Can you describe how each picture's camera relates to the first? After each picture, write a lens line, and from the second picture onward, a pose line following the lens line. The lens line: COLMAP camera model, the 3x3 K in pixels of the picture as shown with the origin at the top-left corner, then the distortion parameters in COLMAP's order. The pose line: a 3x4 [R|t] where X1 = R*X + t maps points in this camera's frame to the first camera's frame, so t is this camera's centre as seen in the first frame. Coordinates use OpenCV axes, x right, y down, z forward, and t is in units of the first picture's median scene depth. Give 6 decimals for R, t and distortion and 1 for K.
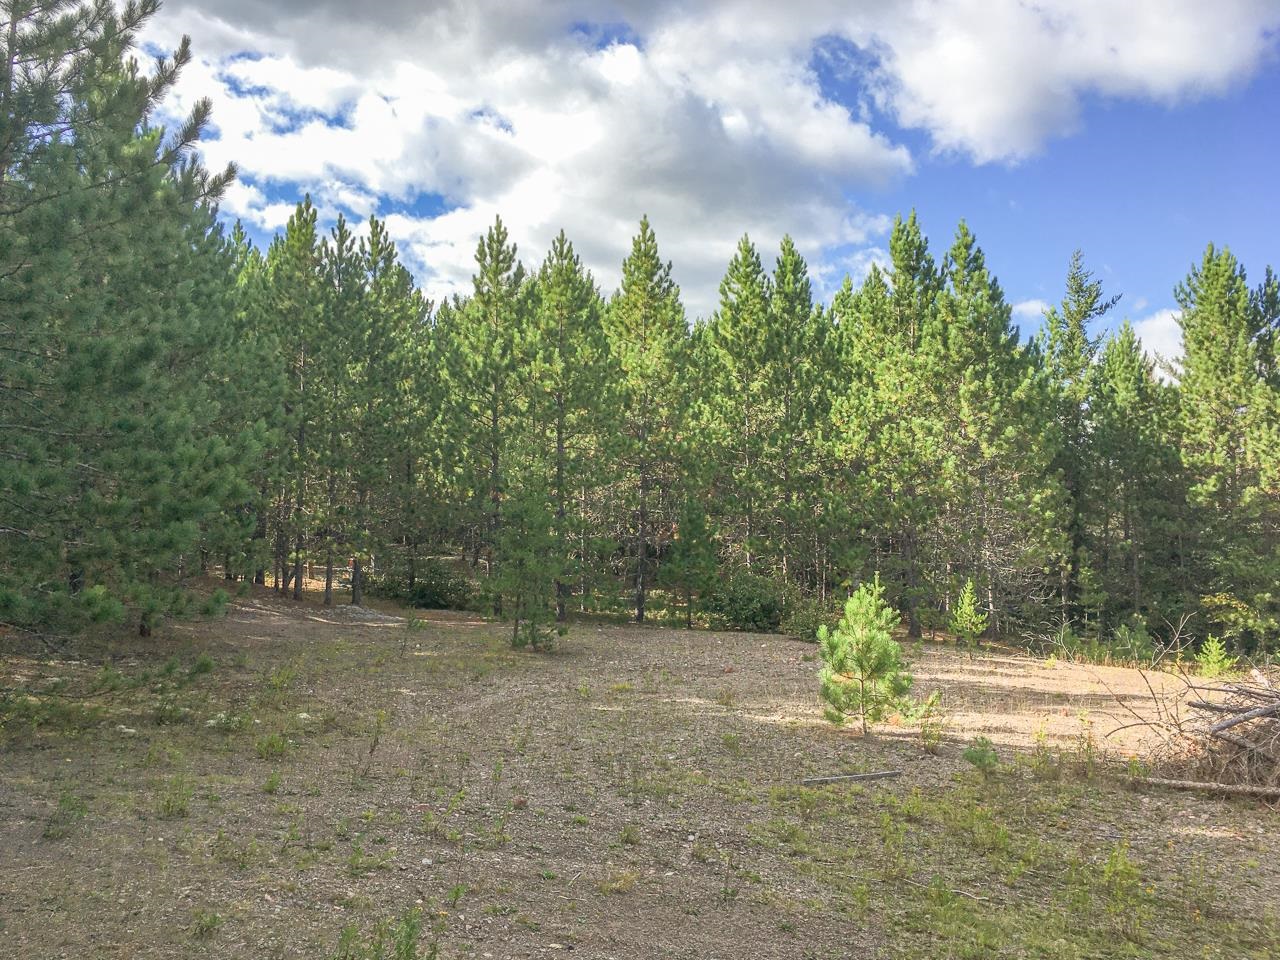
lens RADIAL K [[1111.5, 0, 640.0], [0, 1111.5, 480.0], [0, 0, 1]] dist [0.074027, -0.097921]
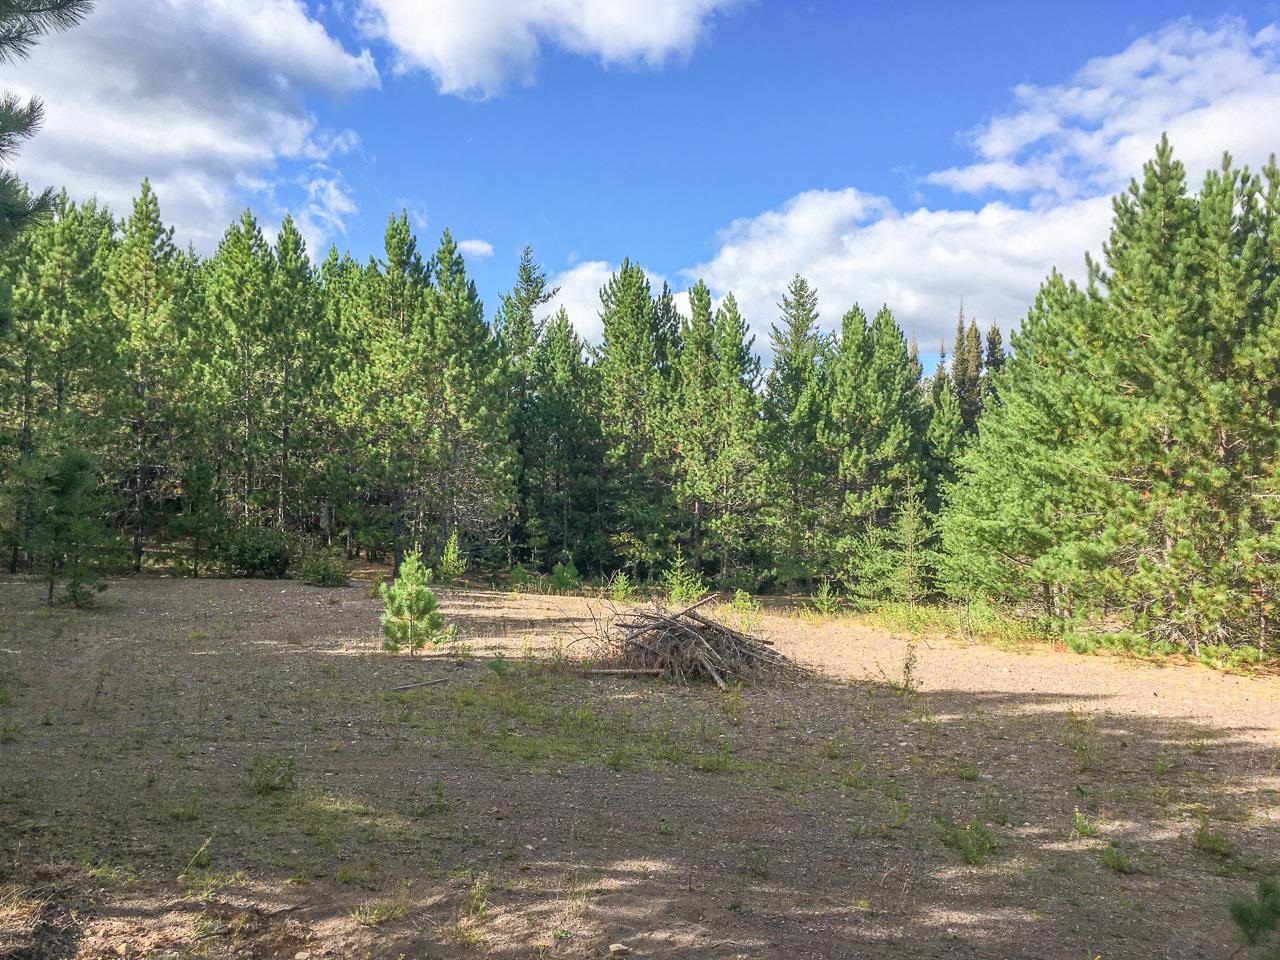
lens RADIAL K [[1097.4, 0, 631.7], [0, 1097.4, 475.7], [0, 0, 1]] dist [0.062197, -0.071917]
pose [[0.884157, 0.009855, 0.467085, -0.083371], [-0.037017, 0.998112, 0.049012, -0.033483], [-0.465720, -0.060624, 0.882853, -0.143620]]
